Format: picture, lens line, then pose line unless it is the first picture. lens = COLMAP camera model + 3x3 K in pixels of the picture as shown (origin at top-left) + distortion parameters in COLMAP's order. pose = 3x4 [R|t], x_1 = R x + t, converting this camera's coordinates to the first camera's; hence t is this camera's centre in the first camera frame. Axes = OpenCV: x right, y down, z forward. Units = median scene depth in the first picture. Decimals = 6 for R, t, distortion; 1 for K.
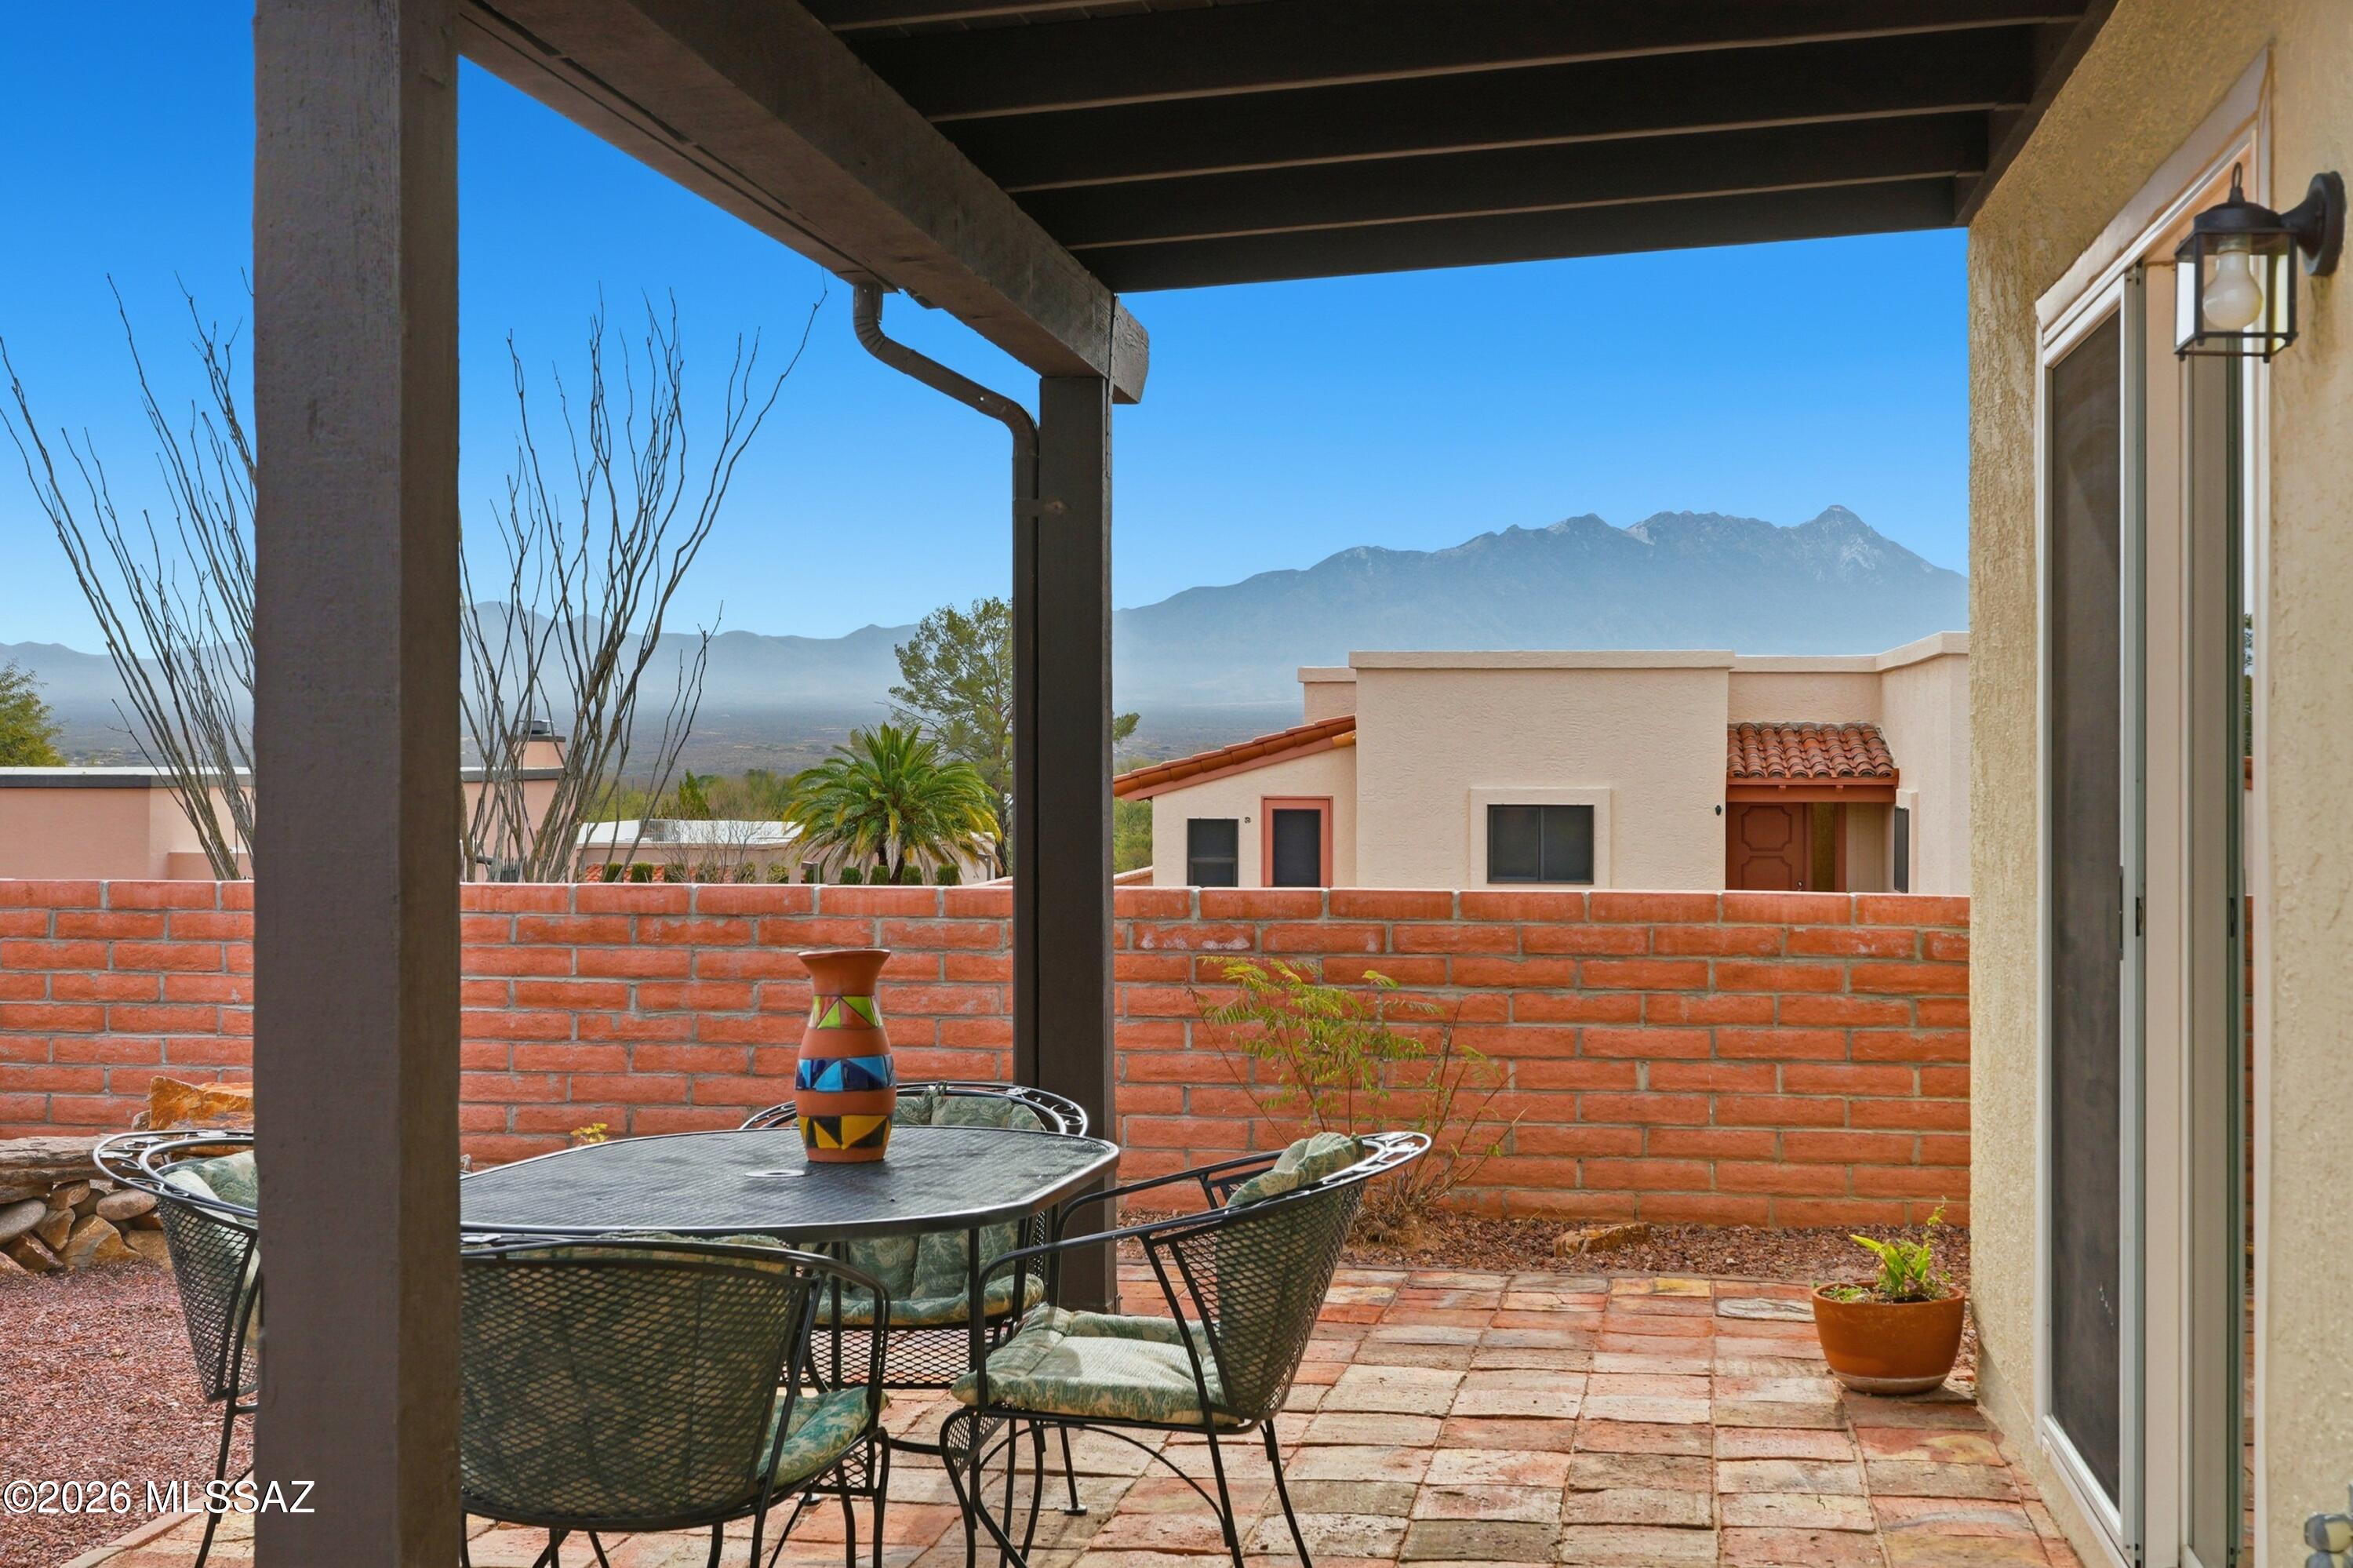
lens RADIAL K [[2921.6, 0, 1175.5], [0, 2921.6, 792.4], [0, 0, 1]] dist [0.011723, 0.000000]
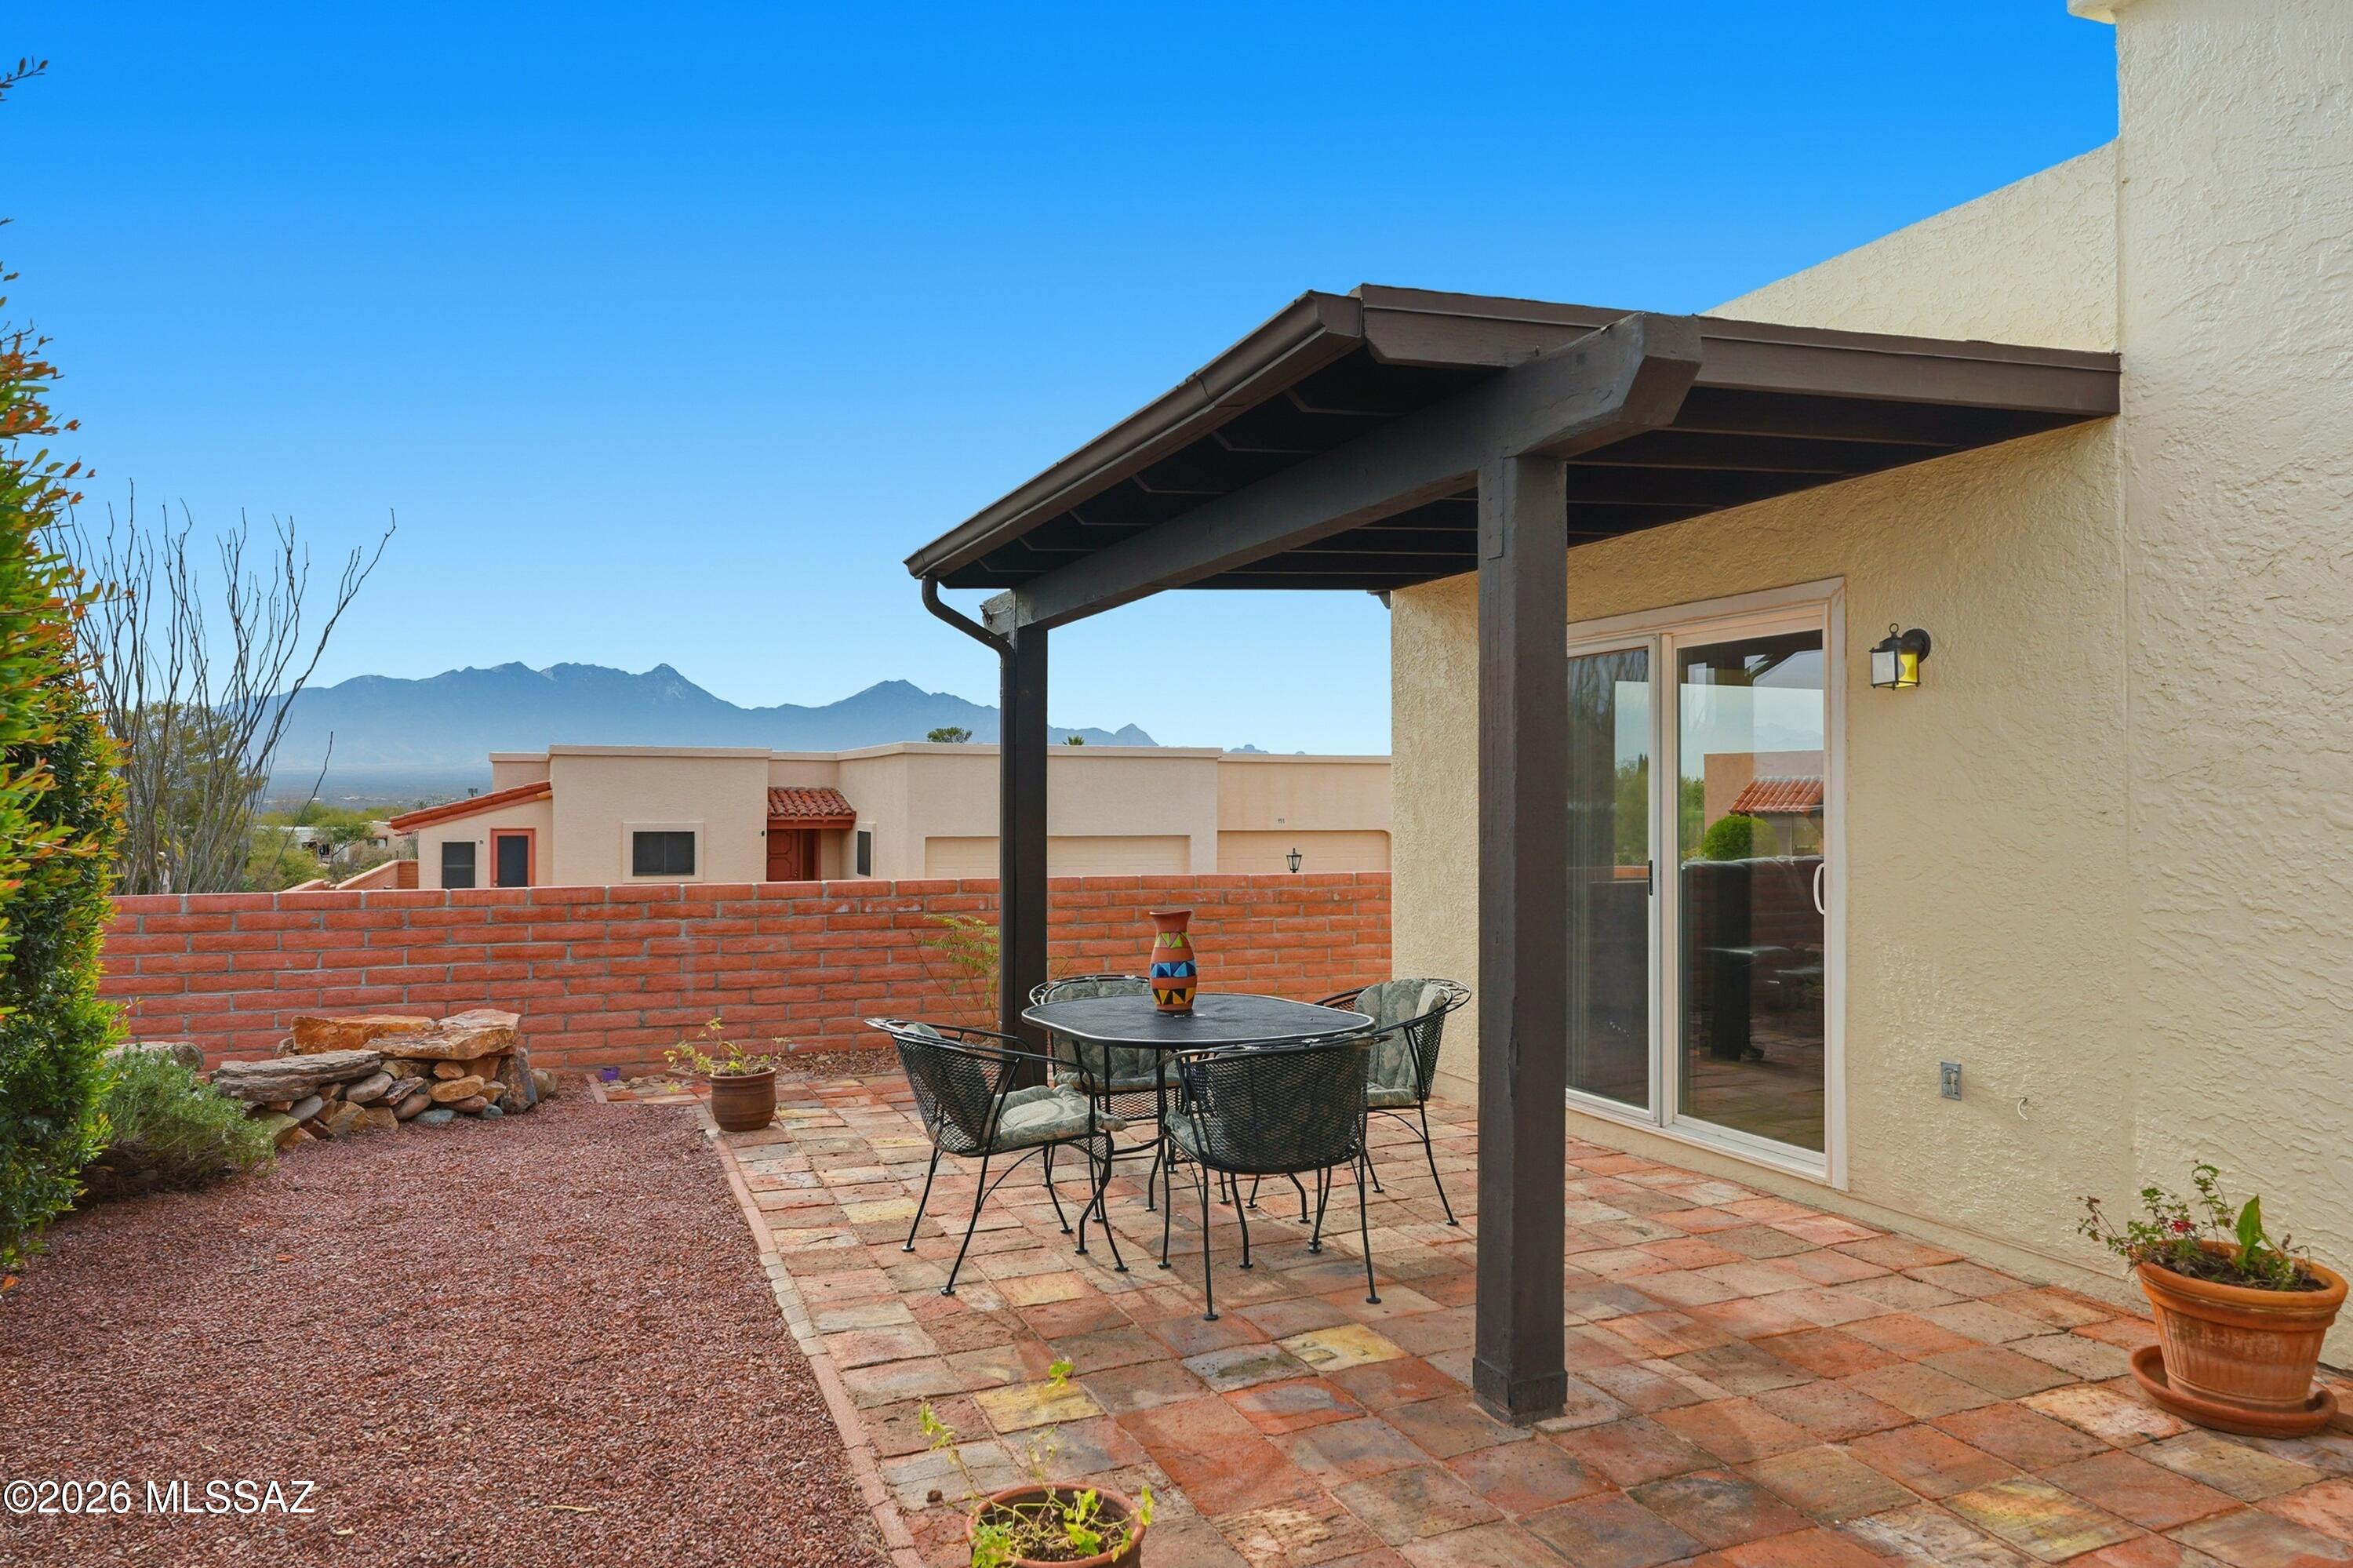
lens RADIAL K [[1565.7, 0, 1177.6], [0, 1565.7, 768.7], [0, 0, 1]] dist [0.032332, -0.001389]
pose [[0.857159, 0.010823, 0.514938, -0.356735], [0.006334, 0.999482, -0.031551, -0.007159], [-0.515012, 0.030306, 0.856647, 0.006677]]
